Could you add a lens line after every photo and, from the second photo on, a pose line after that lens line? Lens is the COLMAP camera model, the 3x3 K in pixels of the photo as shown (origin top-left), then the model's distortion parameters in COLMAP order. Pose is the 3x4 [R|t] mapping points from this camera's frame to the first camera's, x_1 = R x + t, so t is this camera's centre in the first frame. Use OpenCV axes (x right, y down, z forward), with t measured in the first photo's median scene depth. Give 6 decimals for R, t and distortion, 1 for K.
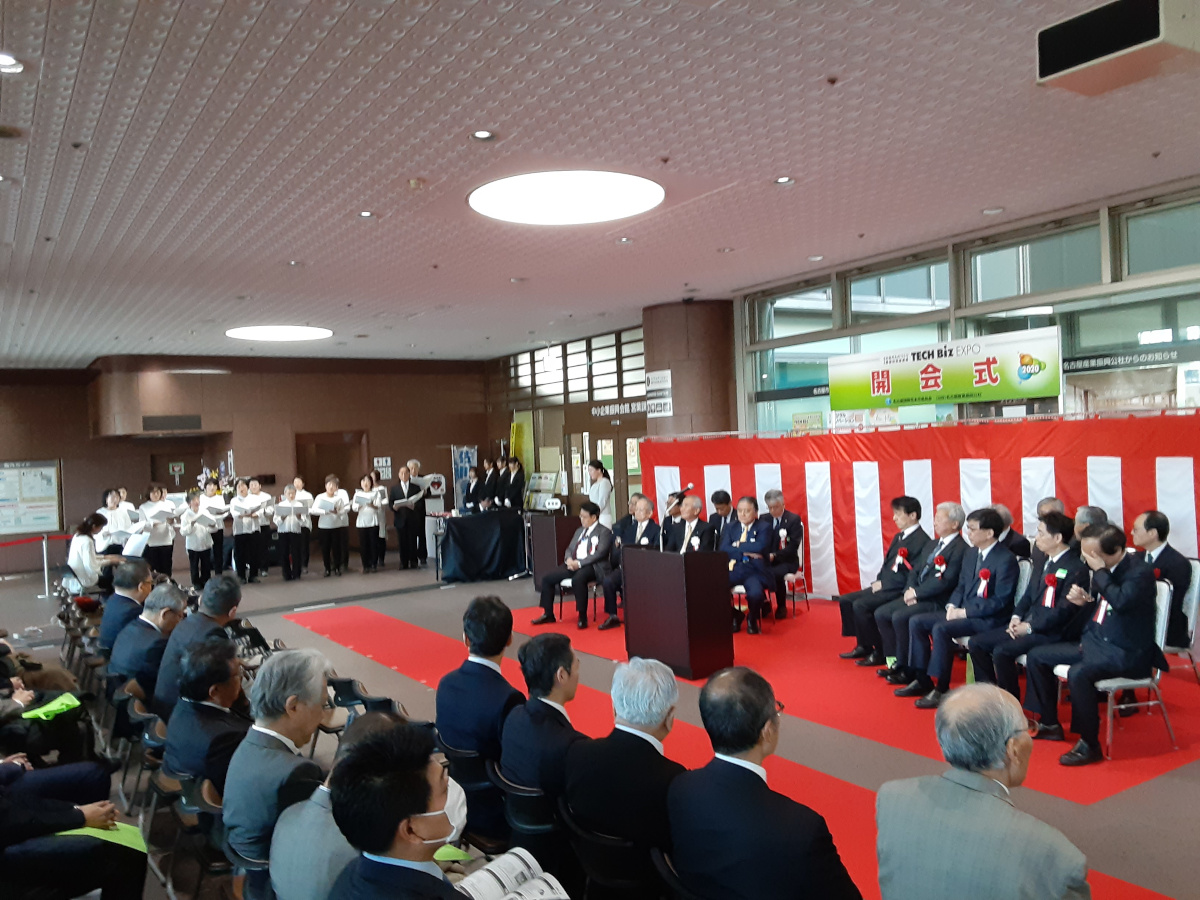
lens RADIAL K [[968.4, 0, 598.8], [0, 968.4, 449.2], [0, 0, 1]] dist [0.118671, -0.181444]
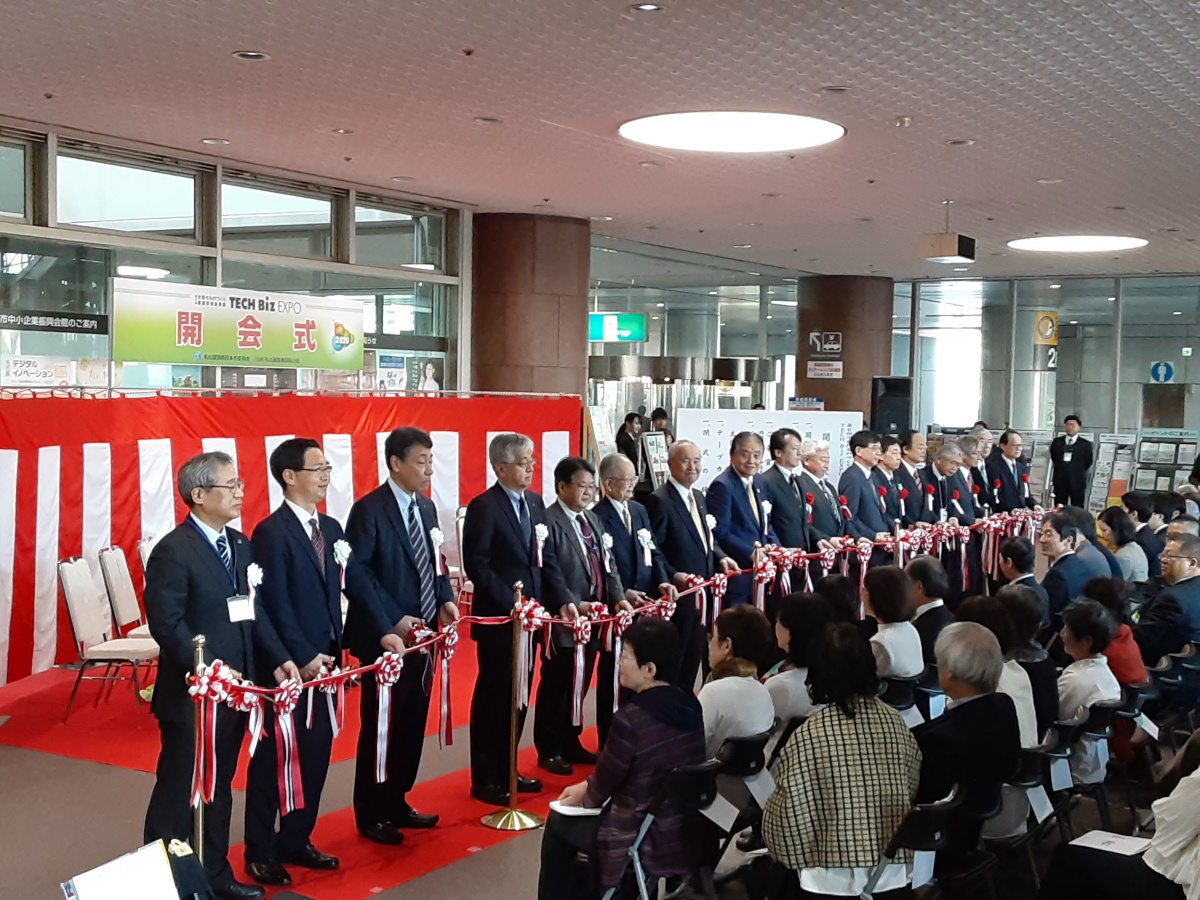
lens RADIAL K [[968.4, 0, 598.3], [0, 968.4, 446.7], [0, 0, 1]] dist [0.118671, -0.181444]
pose [[-0.164778, -0.004374, 0.986321, -0.502985], [0.000822, 0.999989, 0.004571, 0.016729], [-0.986330, 0.001564, -0.164772, 0.858308]]
